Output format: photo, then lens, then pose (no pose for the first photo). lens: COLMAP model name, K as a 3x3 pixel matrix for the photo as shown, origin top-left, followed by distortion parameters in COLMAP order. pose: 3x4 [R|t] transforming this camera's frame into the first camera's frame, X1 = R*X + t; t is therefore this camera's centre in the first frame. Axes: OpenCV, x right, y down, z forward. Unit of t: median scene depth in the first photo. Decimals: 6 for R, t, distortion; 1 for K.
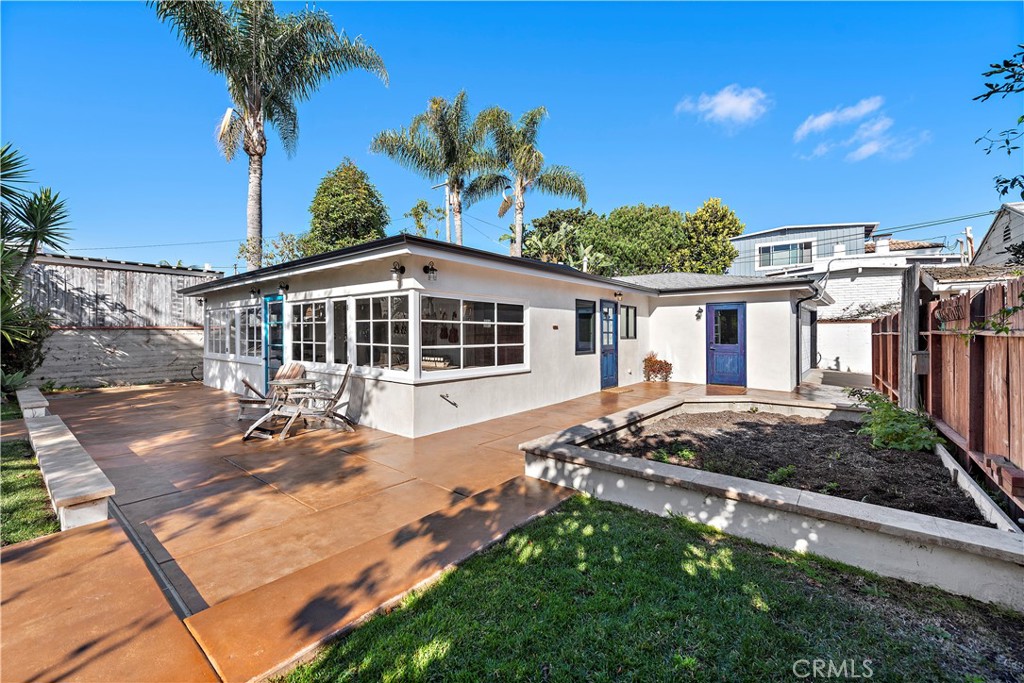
lens RADIAL K [[411.1, 0, 504.7], [0, 411.1, 325.4], [0, 0, 1]] dist [0.003880, -0.001240]
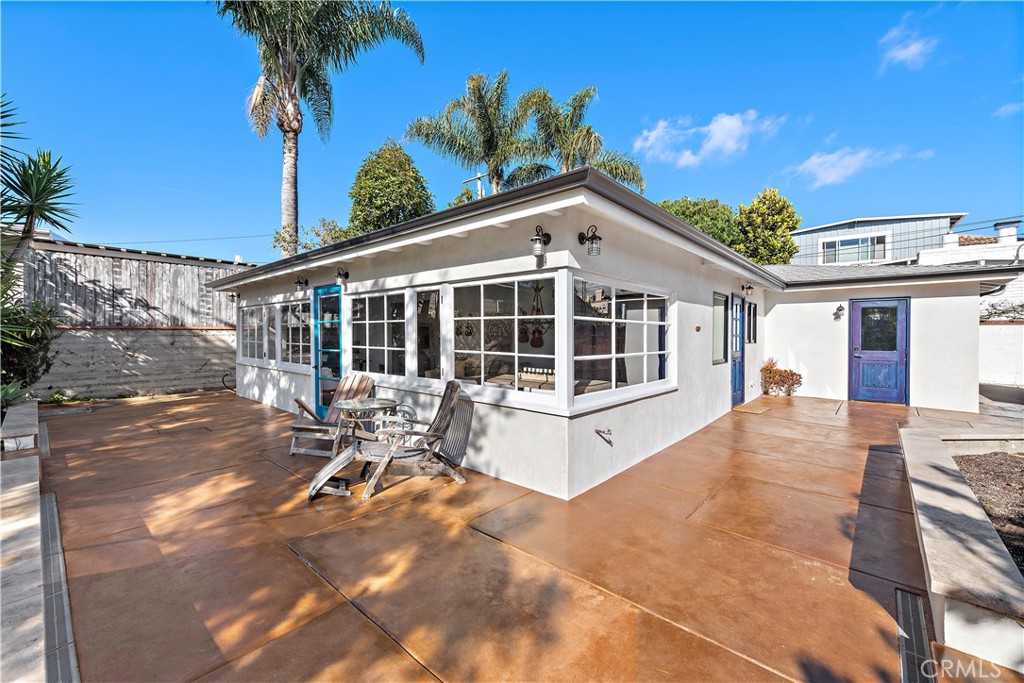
lens RADIAL K [[411.1, 0, 507.1], [0, 411.1, 332.3], [0, 0, 1]] dist [0.003880, -0.001240]
pose [[0.999351, 0.003499, -0.035841, -0.144276], [-0.003053, 0.999918, 0.012470, 0.002259], [0.035882, -0.012353, 0.999280, 0.174353]]
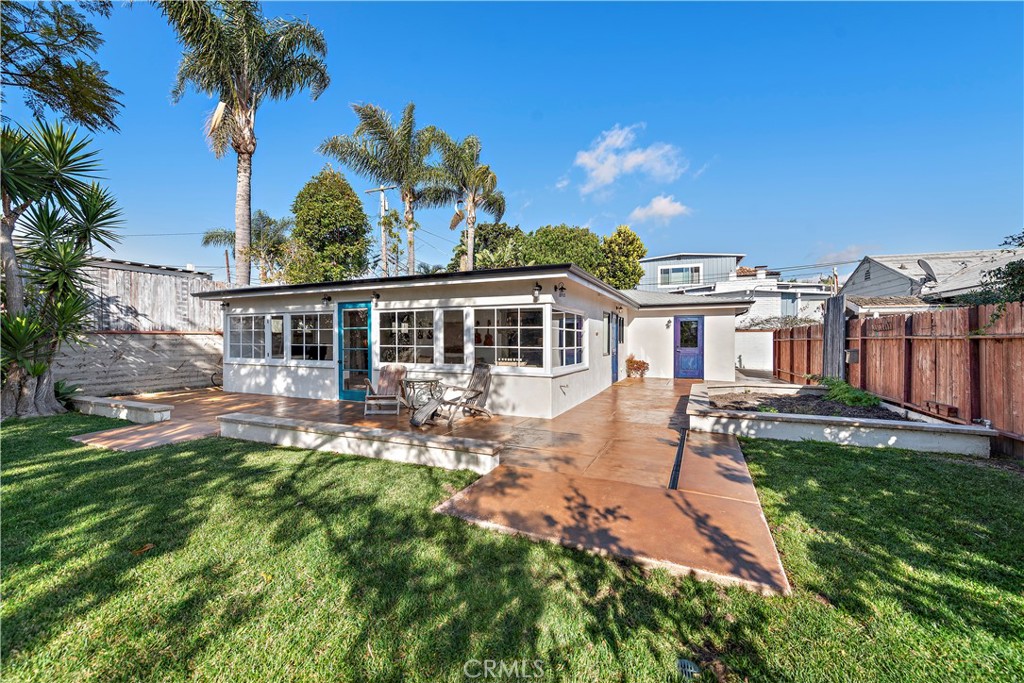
lens RADIAL K [[411.1, 0, 505.4], [0, 411.1, 331.1], [0, 0, 1]] dist [0.003880, -0.001240]
pose [[0.967374, 0.007755, 0.253234, -0.338205], [-0.006338, 0.999959, -0.006412, 0.003916], [-0.253273, 0.004598, 0.967384, -0.103803]]
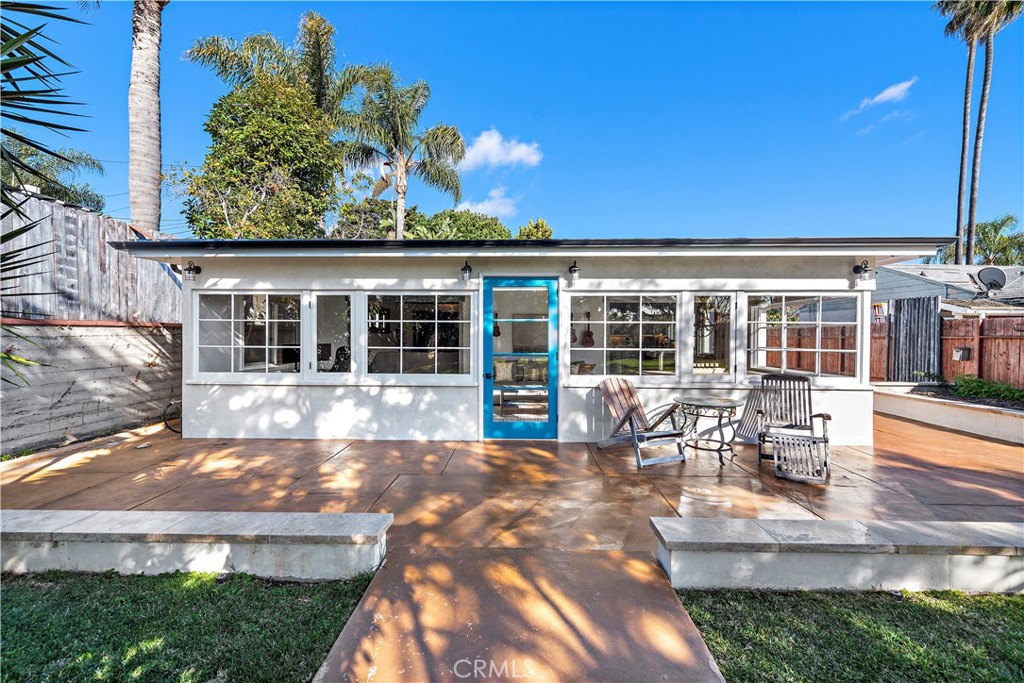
lens RADIAL K [[411.1, 0, 516.1], [0, 411.1, 333.5], [0, 0, 1]] dist [0.003880, -0.001240]
pose [[0.792096, 0.003582, 0.610386, -0.723926], [-0.014283, 0.999818, 0.012669, 0.004855], [-0.610229, -0.018753, 0.792003, 0.367774]]
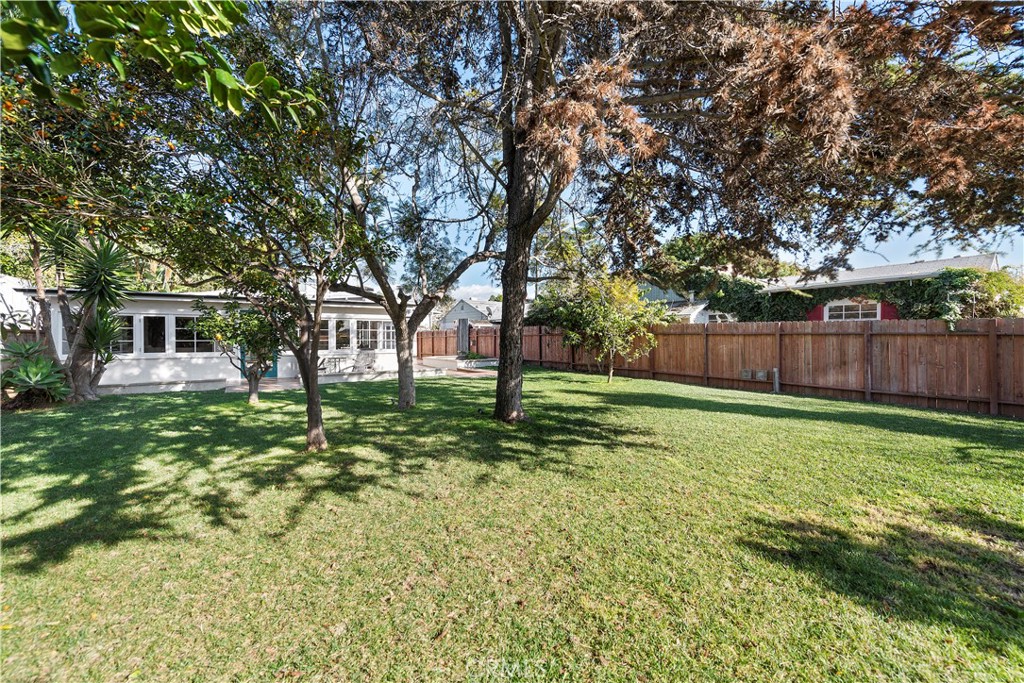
lens RADIAL K [[411.1, 0, 511.1], [0, 411.1, 337.1], [0, 0, 1]] dist [0.003880, -0.001240]
pose [[0.317415, 0.001702, 0.948285, -1.337174], [-0.014364, 0.999892, 0.003013, 0.005706], [-0.948178, -0.014578, 0.317405, -0.332335]]
